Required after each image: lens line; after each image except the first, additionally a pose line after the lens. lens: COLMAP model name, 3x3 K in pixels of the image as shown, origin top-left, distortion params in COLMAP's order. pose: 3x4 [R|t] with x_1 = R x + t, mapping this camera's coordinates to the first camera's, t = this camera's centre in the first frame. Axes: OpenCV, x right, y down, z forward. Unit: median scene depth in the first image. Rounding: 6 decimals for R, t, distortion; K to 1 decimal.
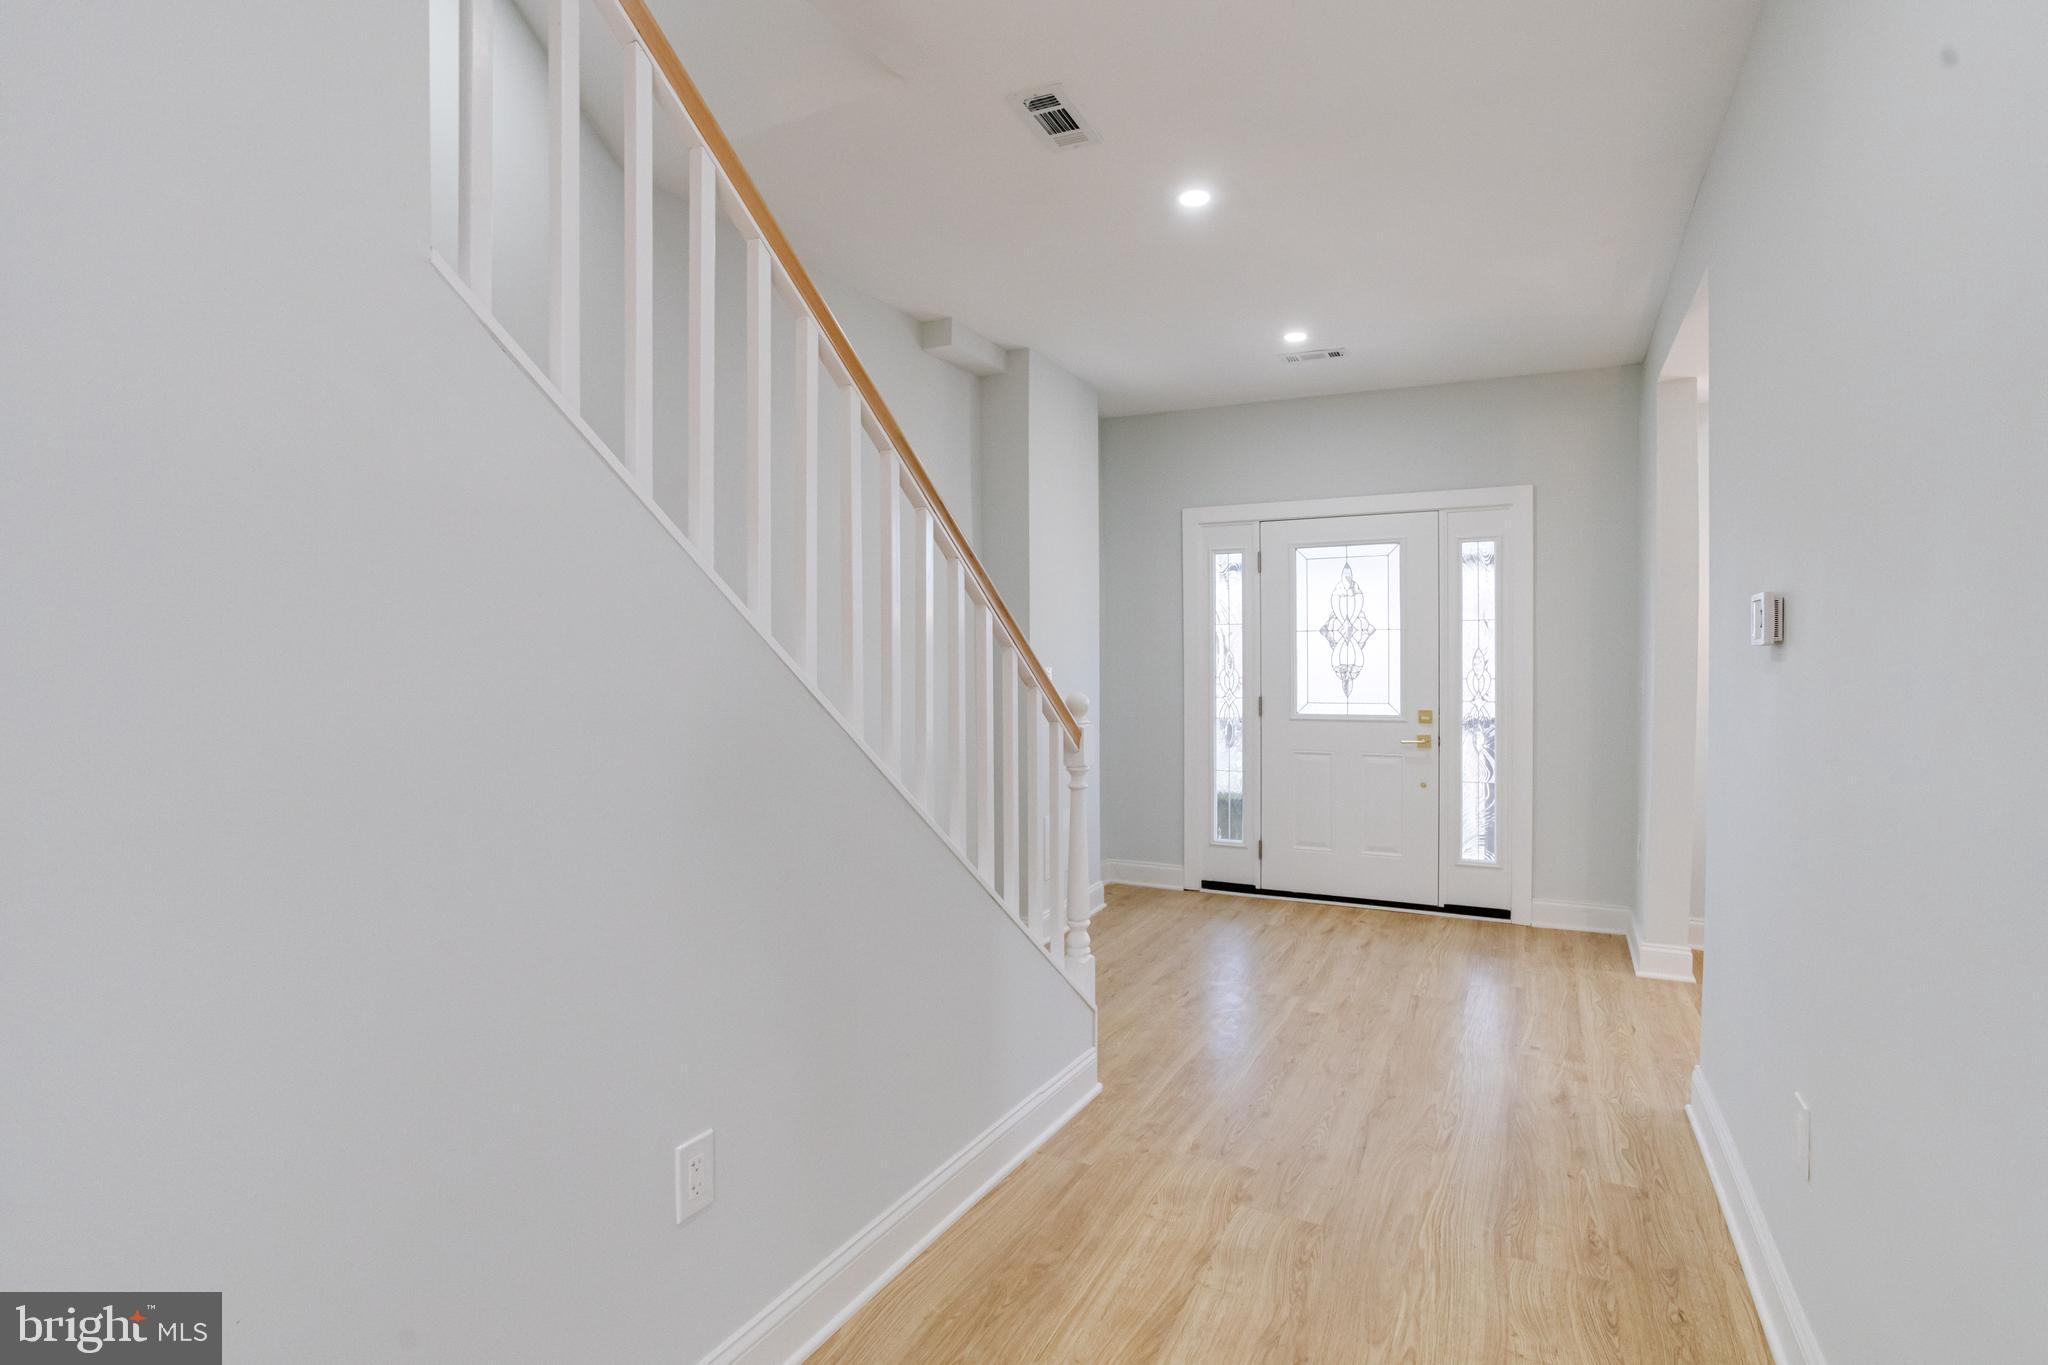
lens RADIAL K [[1009.2, 0, 1013.6], [0, 1009.2, 666.0], [0, 0, 1]] dist [-0.039196, 0.022761]
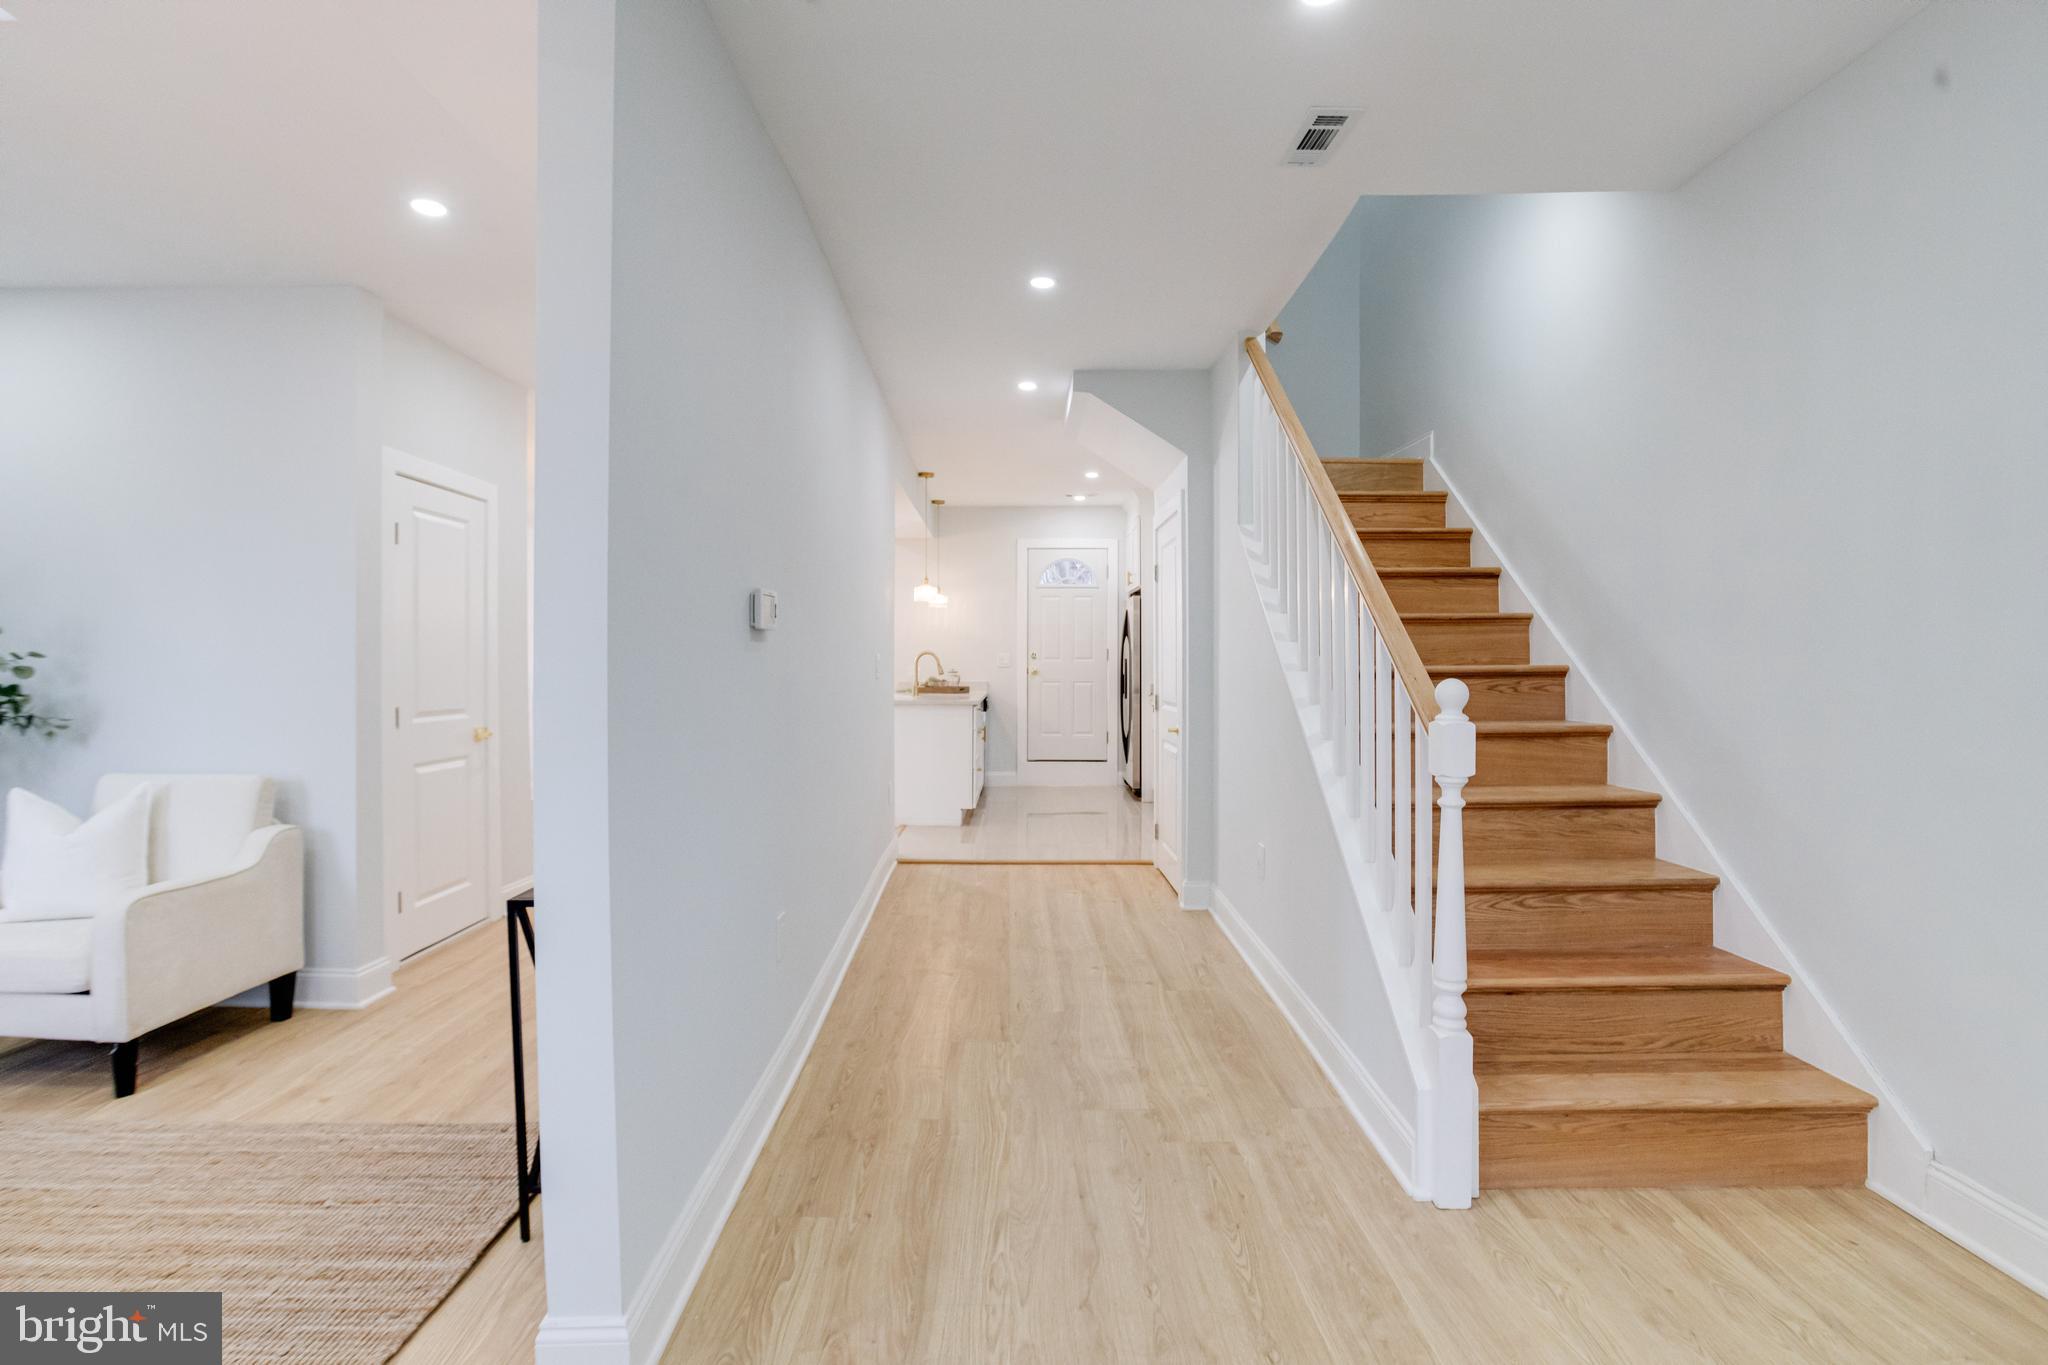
lens RADIAL K [[1009.2, 0, 1013.6], [0, 1009.2, 666.0], [0, 0, 1]] dist [-0.039196, 0.022761]
pose [[-0.885463, 0.008247, -0.464637, 0.872565], [0.002022, 0.999901, 0.013893, 0.005730], [0.464705, 0.011362, -0.885392, 1.883161]]
